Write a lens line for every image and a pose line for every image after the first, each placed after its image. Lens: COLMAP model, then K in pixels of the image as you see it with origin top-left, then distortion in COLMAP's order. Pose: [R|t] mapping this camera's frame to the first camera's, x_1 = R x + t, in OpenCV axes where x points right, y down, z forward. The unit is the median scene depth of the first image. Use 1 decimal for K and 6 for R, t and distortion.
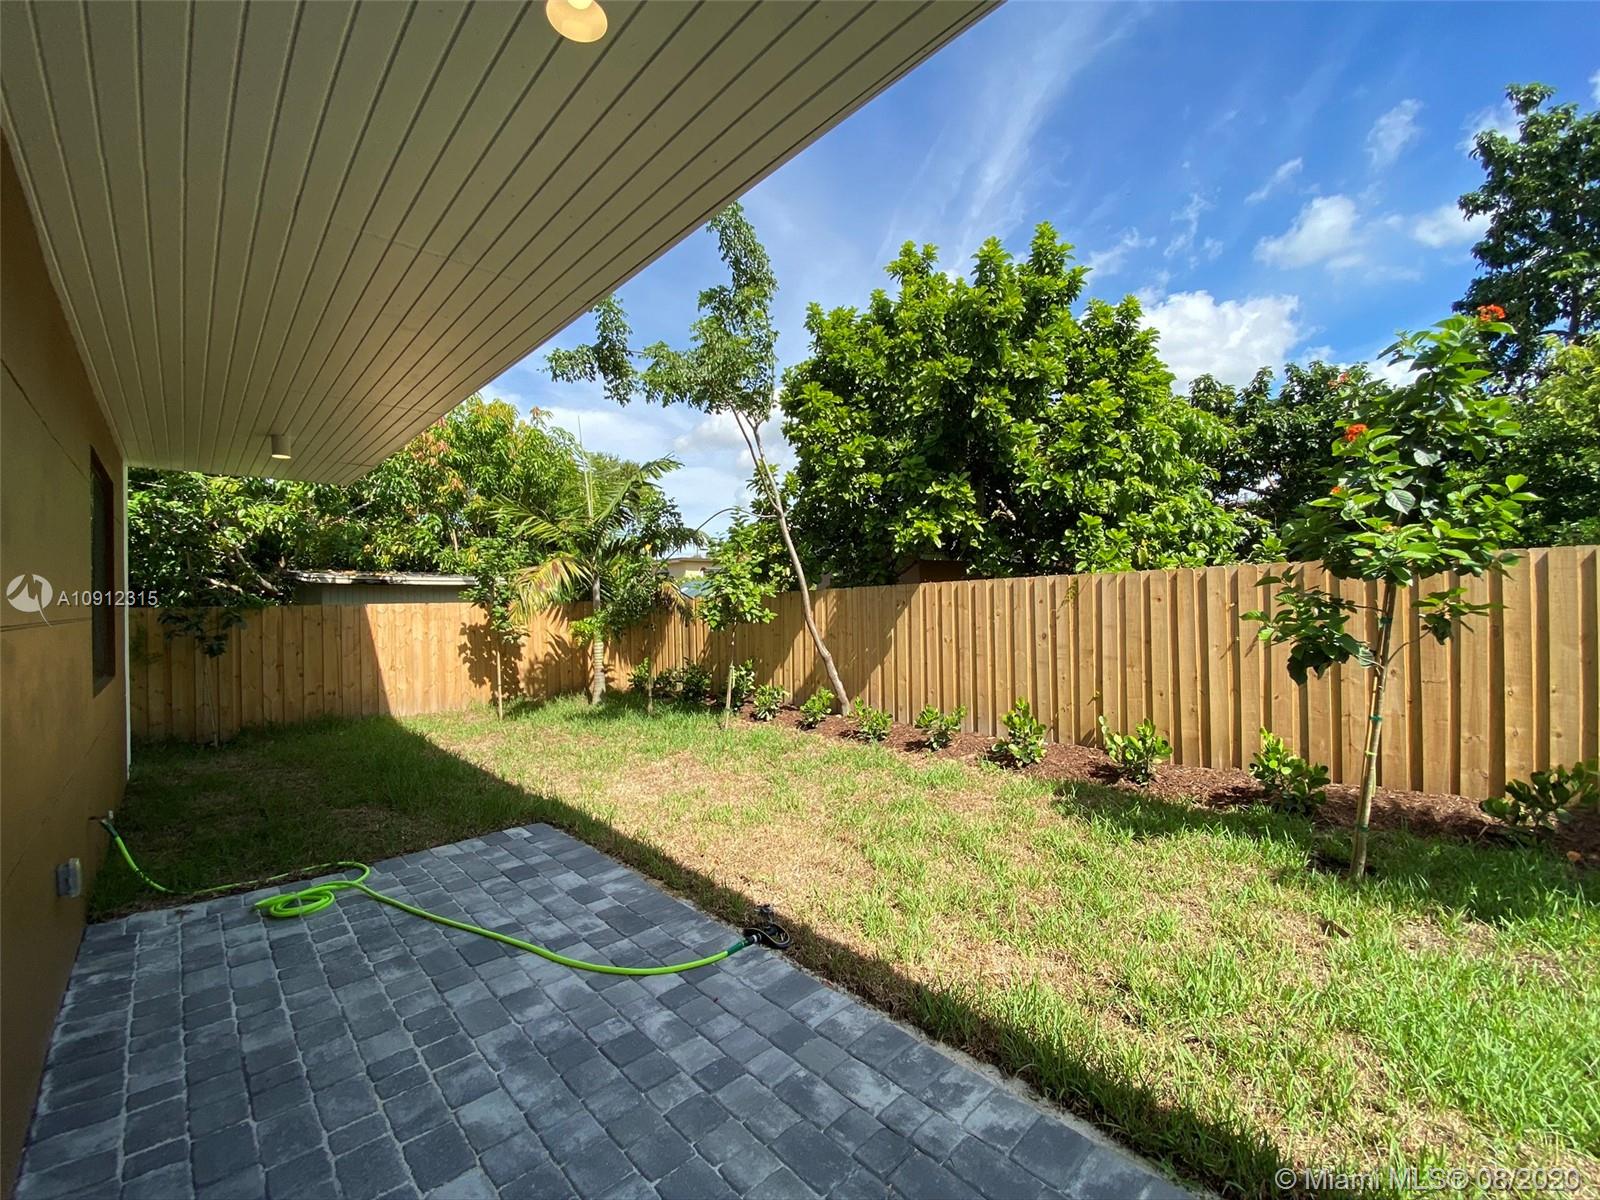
lens RADIAL K [[648.6, 0, 800.0], [0, 648.6, 600.0], [0, 0, 1]] dist [0.001412, 0.000112]
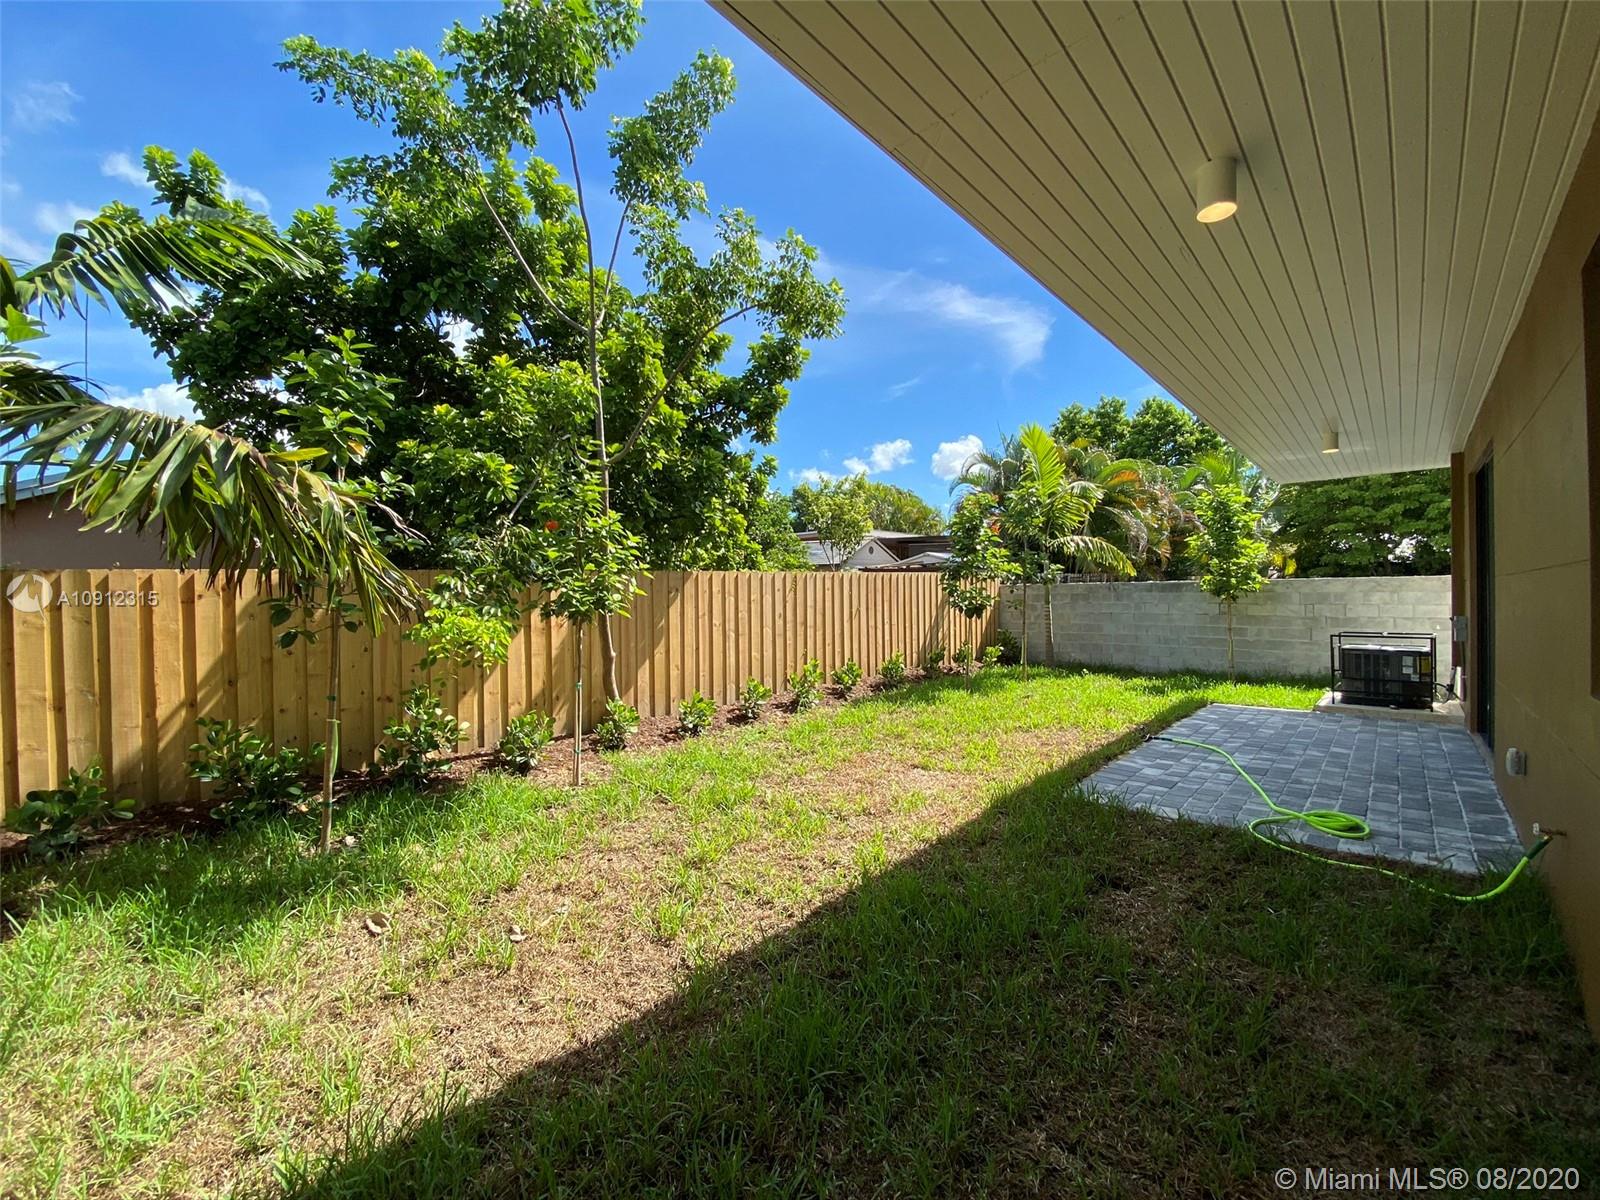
lens RADIAL K [[648.6, 0, 800.0], [0, 648.6, 600.0], [0, 0, 1]] dist [0.001412, 0.000112]
pose [[-0.059489, 0.004963, 0.998217, -1.527259], [0.021846, 0.999755, -0.003669, 0.047927], [-0.997990, 0.021588, -0.059583, 1.637593]]
